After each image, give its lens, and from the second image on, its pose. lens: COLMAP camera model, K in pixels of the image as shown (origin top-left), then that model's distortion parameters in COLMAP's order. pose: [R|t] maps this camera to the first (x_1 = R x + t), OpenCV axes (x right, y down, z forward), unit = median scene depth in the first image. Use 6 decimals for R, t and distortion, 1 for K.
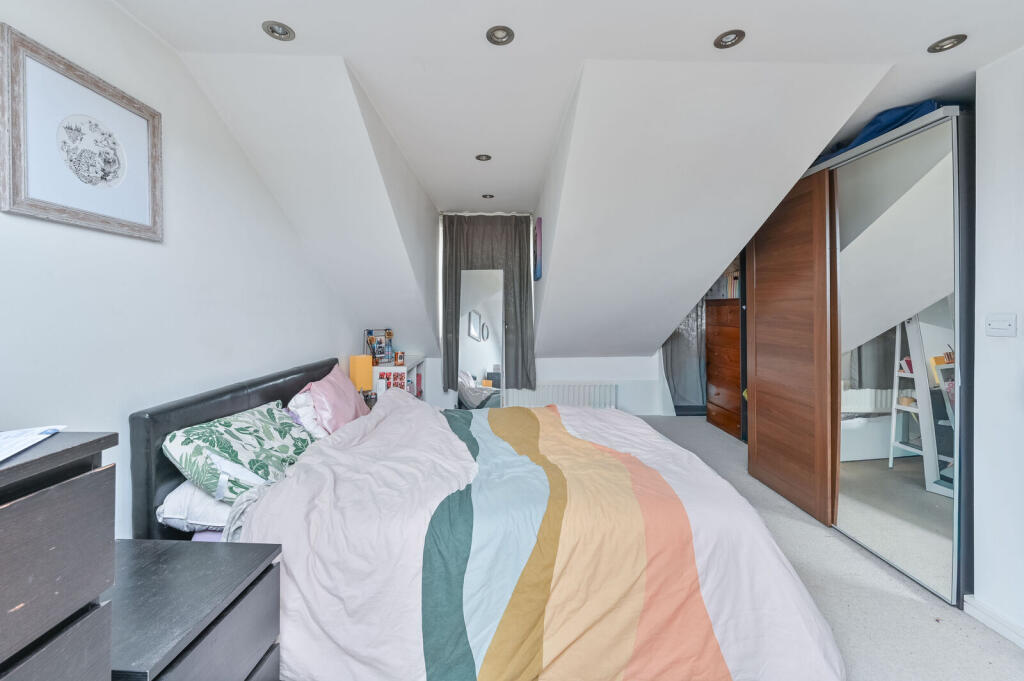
lens RADIAL K [[411.9, 0, 506.8], [0, 411.9, 311.6], [0, 0, 1]] dist [0.000125, 0.000437]
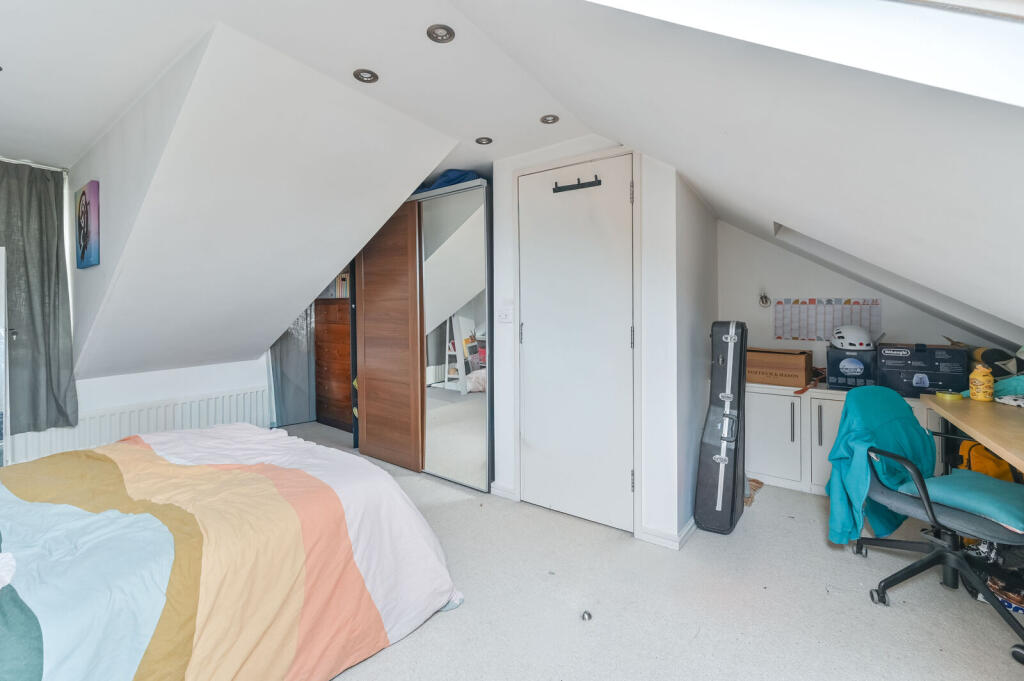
lens RADIAL K [[411.9, 0, 519.3], [0, 411.9, 310.6], [0, 0, 1]] dist [0.000125, 0.000437]
pose [[0.566398, -0.010738, 0.824062, -0.126491], [0.011121, 0.999924, 0.005386, 0.001349], [-0.824056, 0.006114, 0.566475, -0.009462]]
